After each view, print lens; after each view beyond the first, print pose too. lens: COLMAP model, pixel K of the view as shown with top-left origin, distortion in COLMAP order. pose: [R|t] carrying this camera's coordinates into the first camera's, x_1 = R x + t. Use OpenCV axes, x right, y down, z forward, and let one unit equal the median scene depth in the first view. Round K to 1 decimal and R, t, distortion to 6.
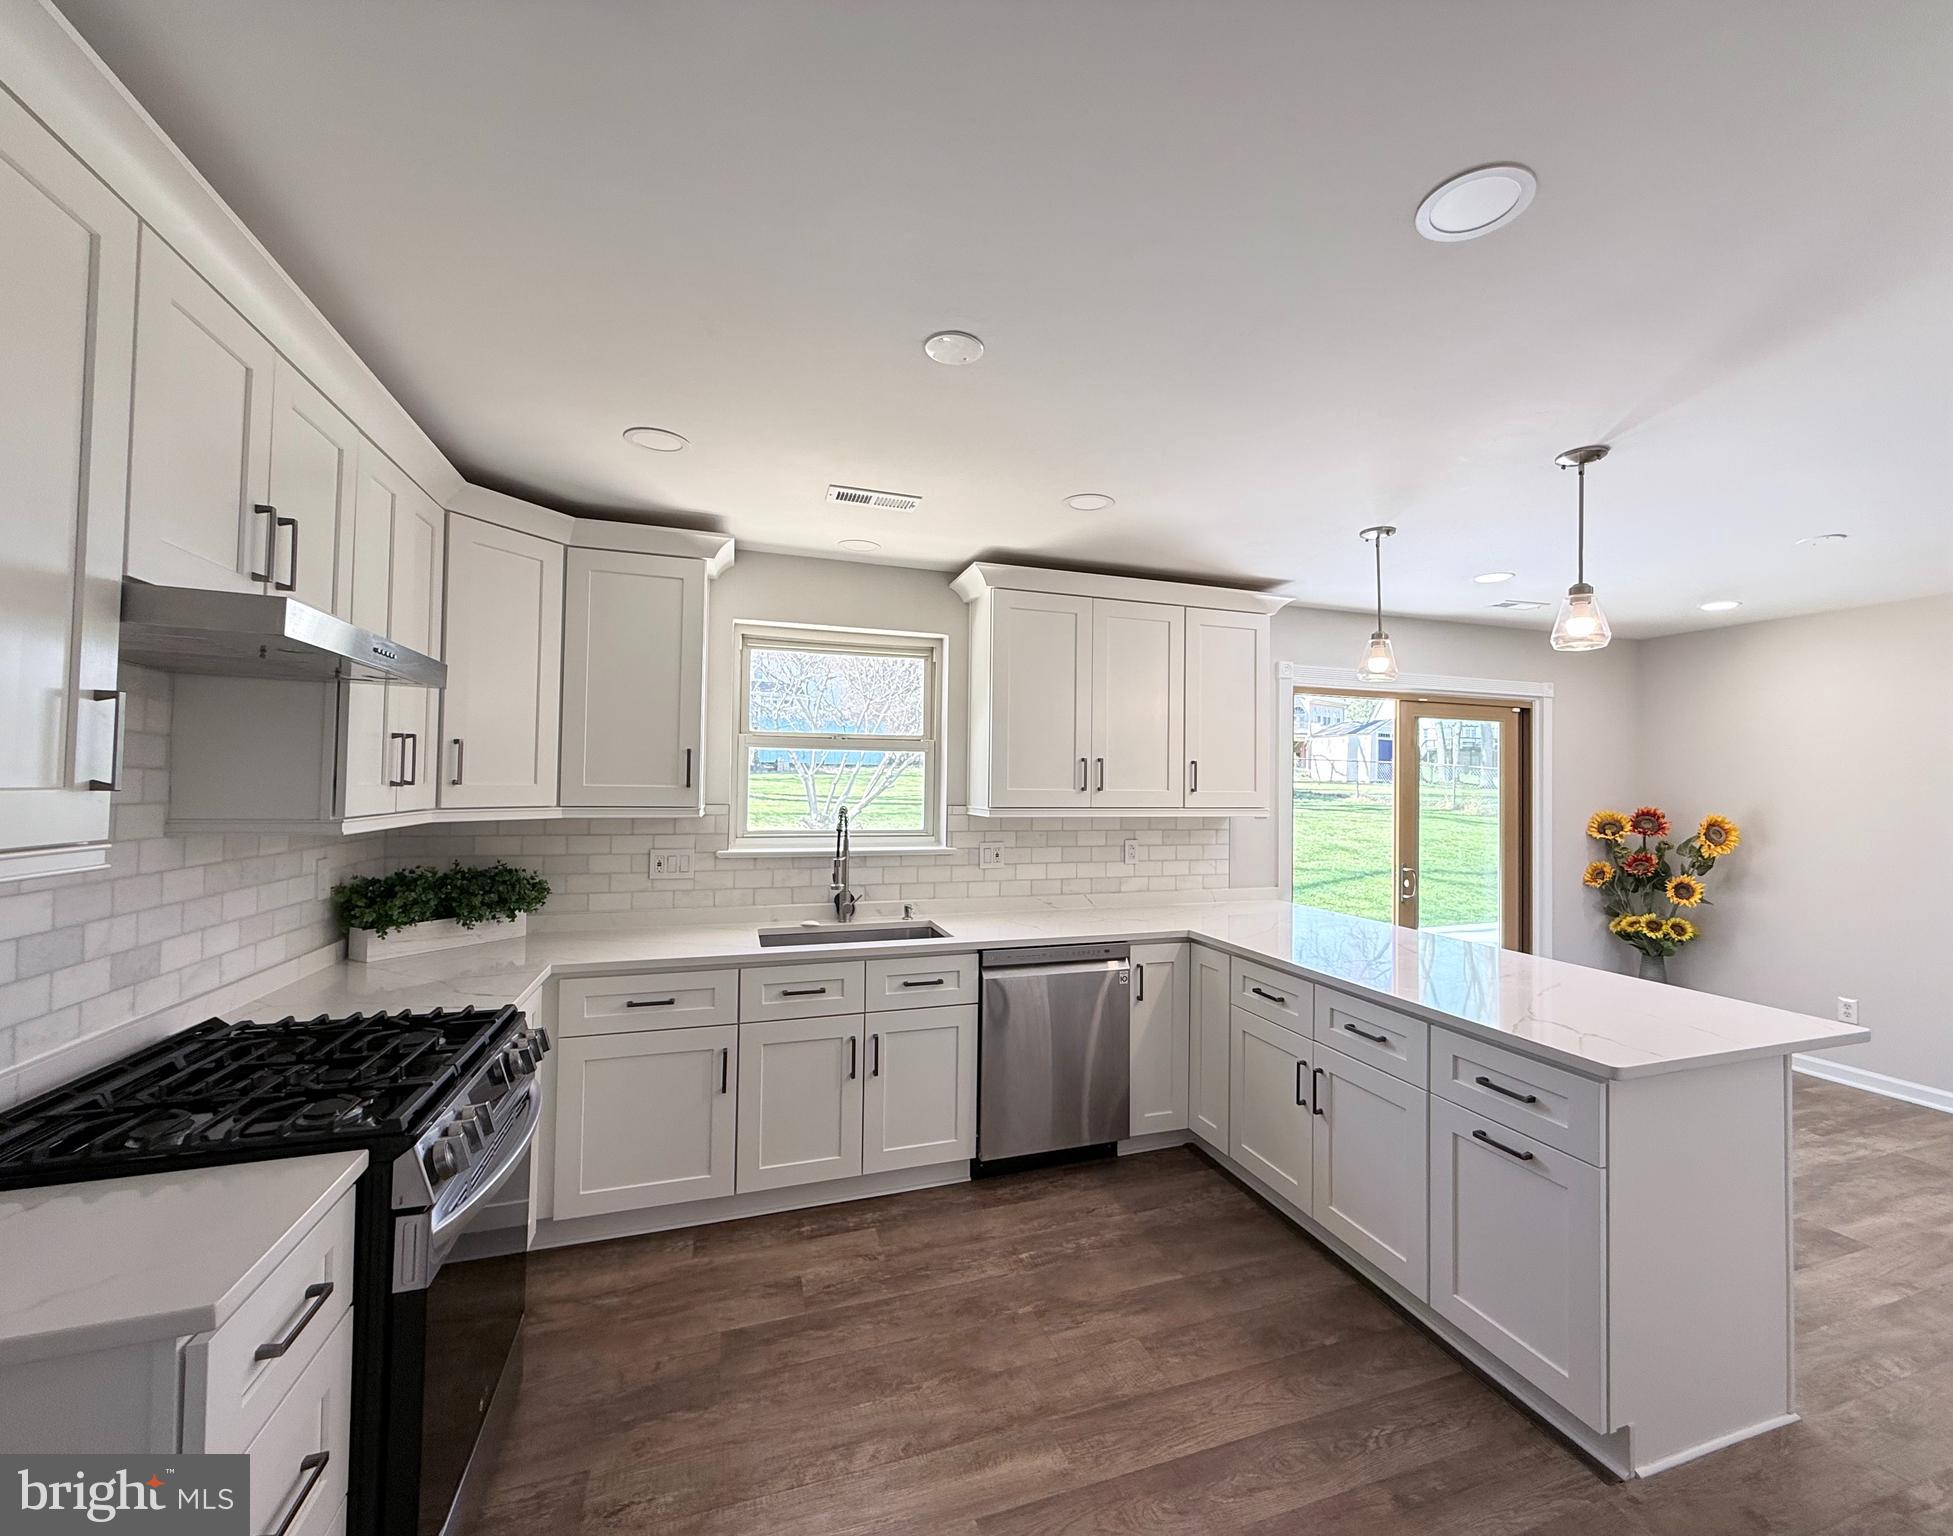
lens RADIAL K [[830.9, 0, 1021.6], [0, 830.9, 762.3], [0, 0, 1]] dist [-0.001002, 0.000491]
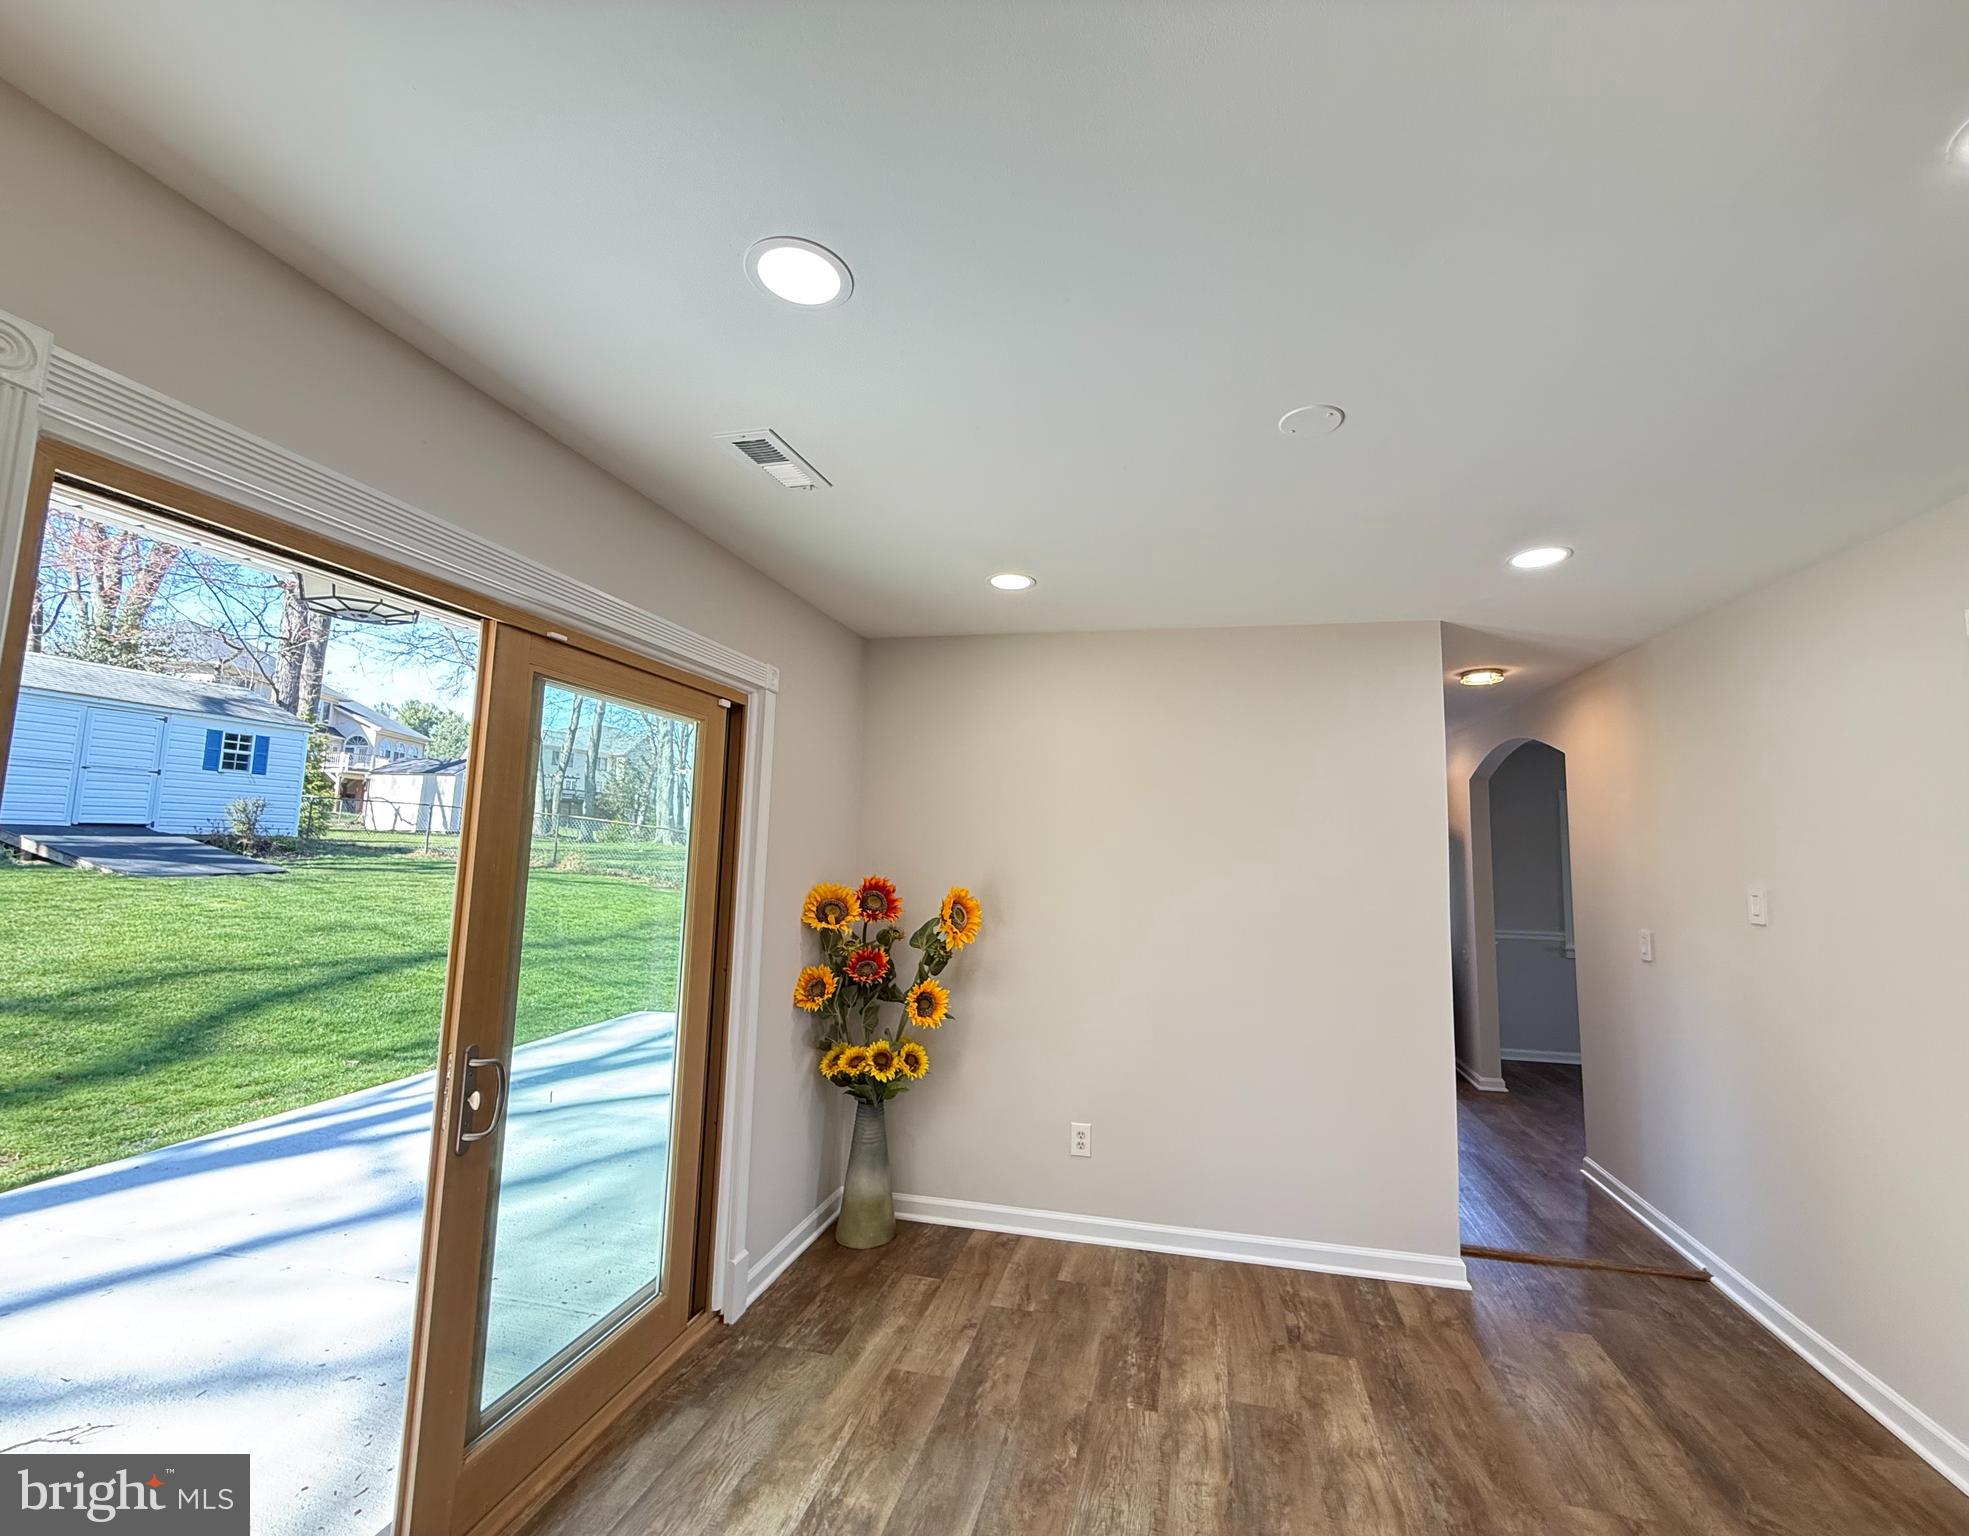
lens RADIAL K [[824.2, 0, 997.3], [0, 824.2, 766.6], [0, 0, 1]] dist [-0.001566, 0.000464]
pose [[0.556095, 0.086134, 0.826643, 0.433572], [-0.037291, 0.996199, -0.078715, 0.024364], [-0.830282, 0.012947, 0.557194, 0.949553]]
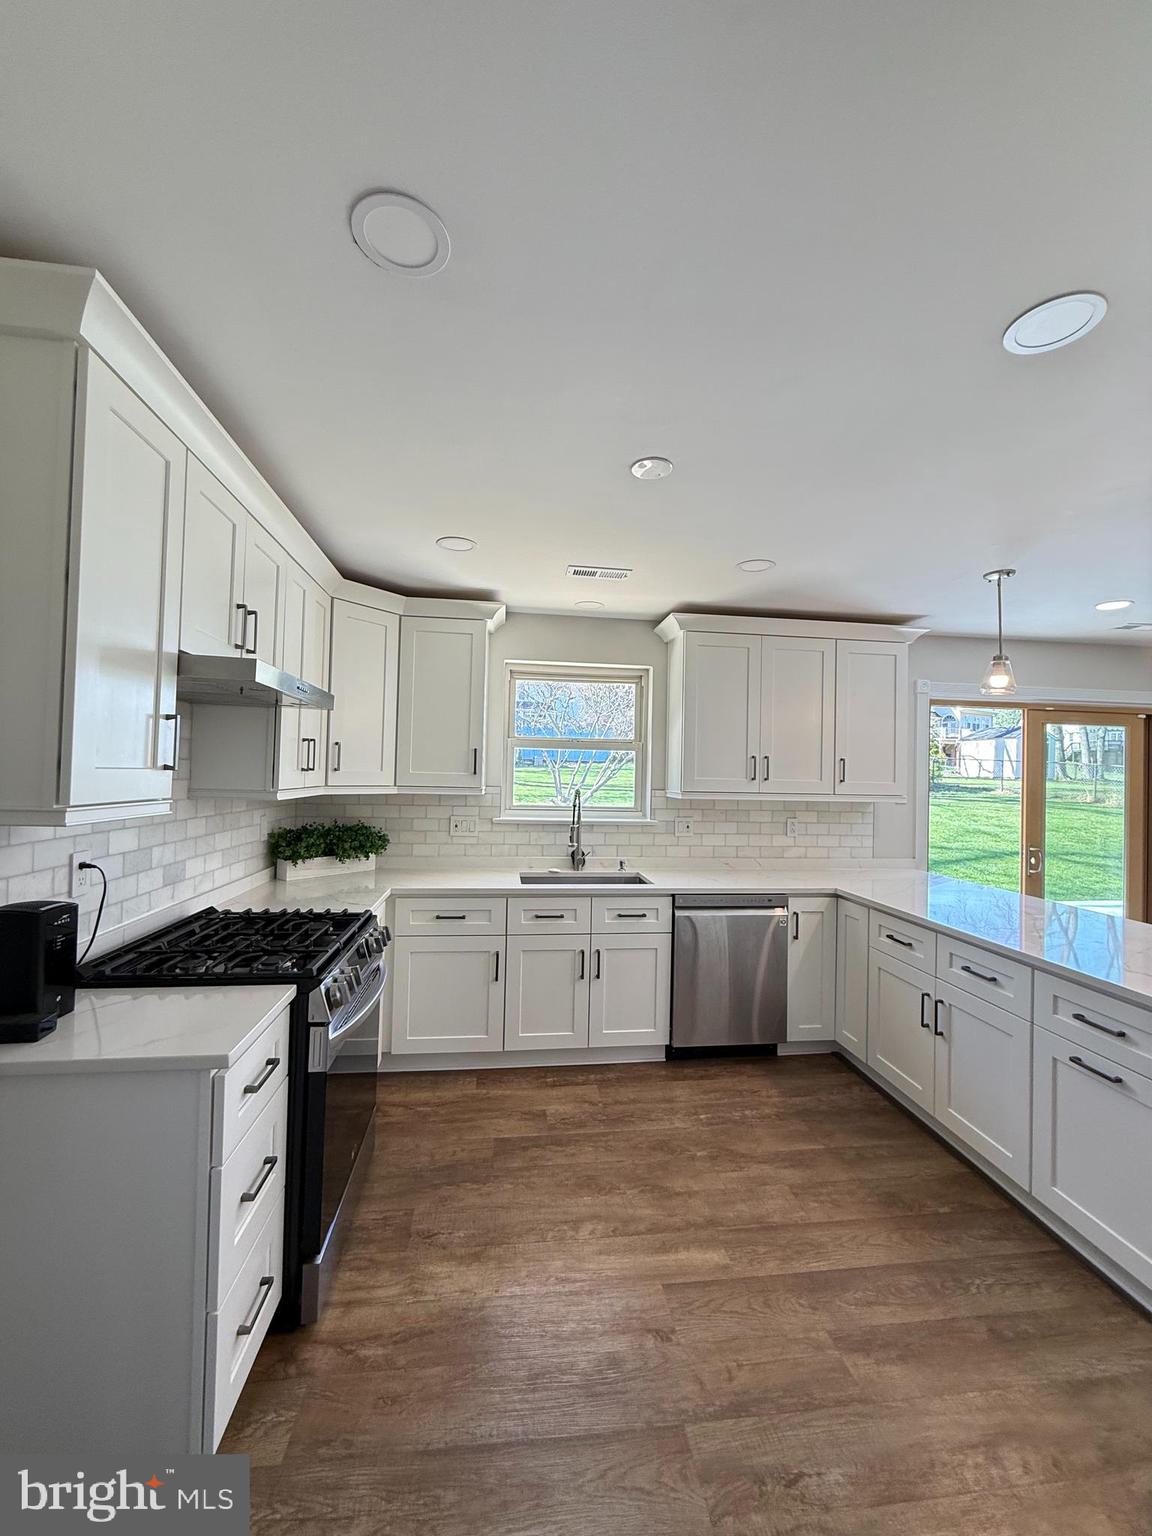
lens RADIAL K [[623.8, 0, 575.3], [0, 623.8, 758.1], [0, 0, 1]] dist [-0.003078, 0.000220]
pose [[0.975752, 0.004037, -0.218843, 0.016127], [-0.004734, 0.999985, -0.002660, 0.002719], [0.218829, 0.003631, 0.975756, -0.044003]]
